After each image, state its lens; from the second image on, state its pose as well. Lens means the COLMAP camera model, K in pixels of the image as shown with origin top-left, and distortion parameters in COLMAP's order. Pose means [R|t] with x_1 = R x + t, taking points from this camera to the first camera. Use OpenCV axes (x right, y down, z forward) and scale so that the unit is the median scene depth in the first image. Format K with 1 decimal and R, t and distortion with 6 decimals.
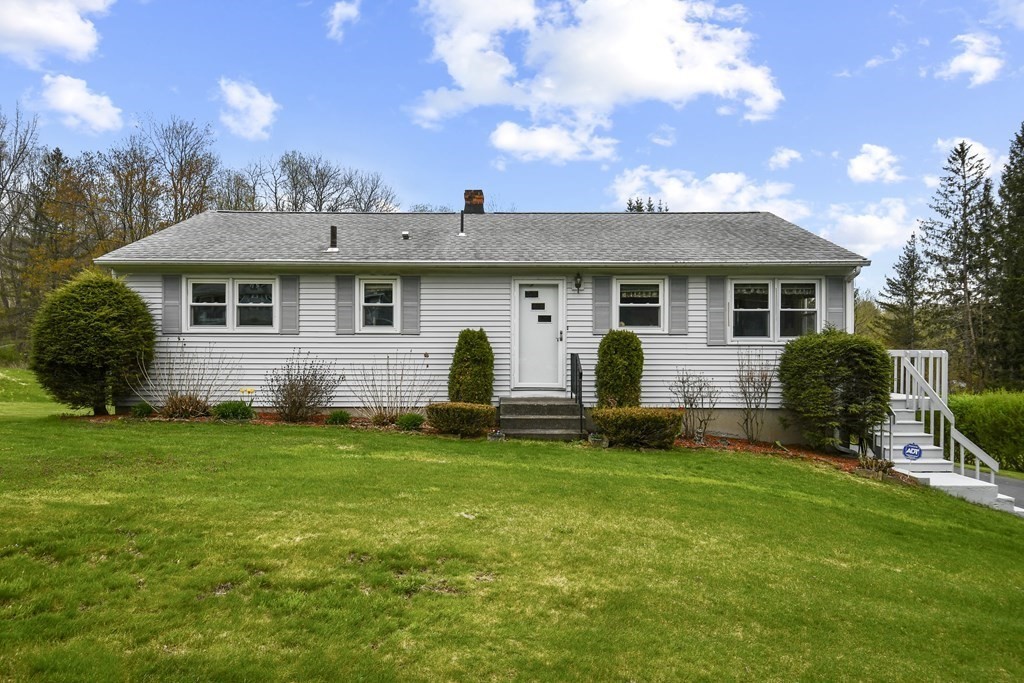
lens RADIAL K [[650.1, 0, 512.4], [0, 650.1, 344.0], [0, 0, 1]] dist [0.001910, -0.000983]
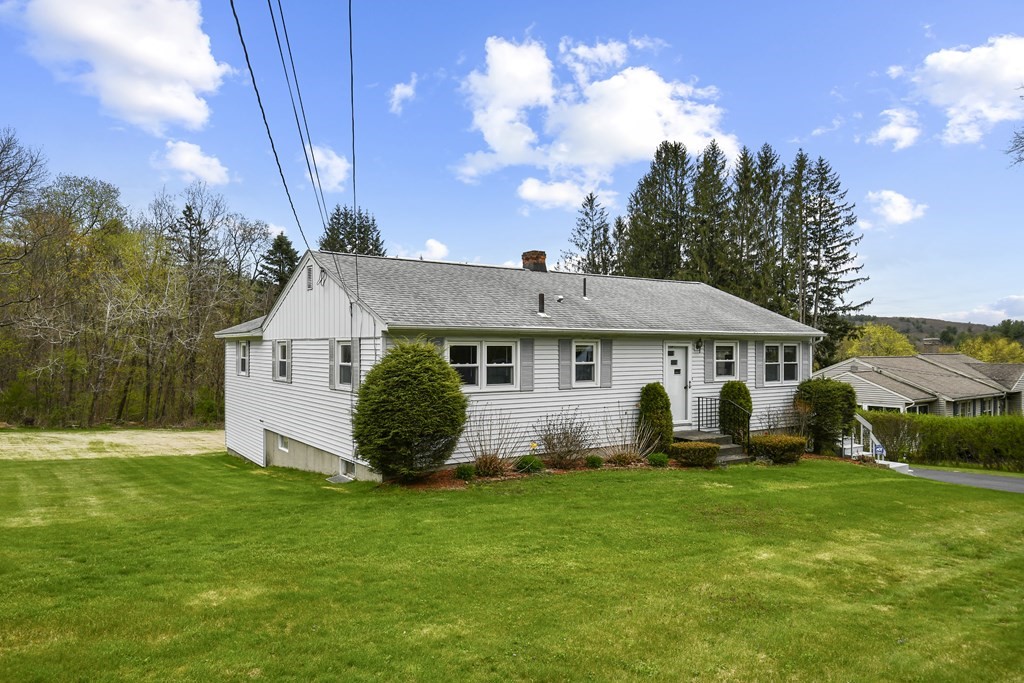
lens RADIAL K [[664.7, 0, 509.8], [0, 664.7, 343.0], [0, 0, 1]] dist [0.002283, -0.000102]
pose [[0.824287, 0.002810, 0.566165, -1.013366], [-0.005738, 0.999978, 0.003391, -0.101321], [-0.566143, -0.006043, 0.824285, 0.070986]]
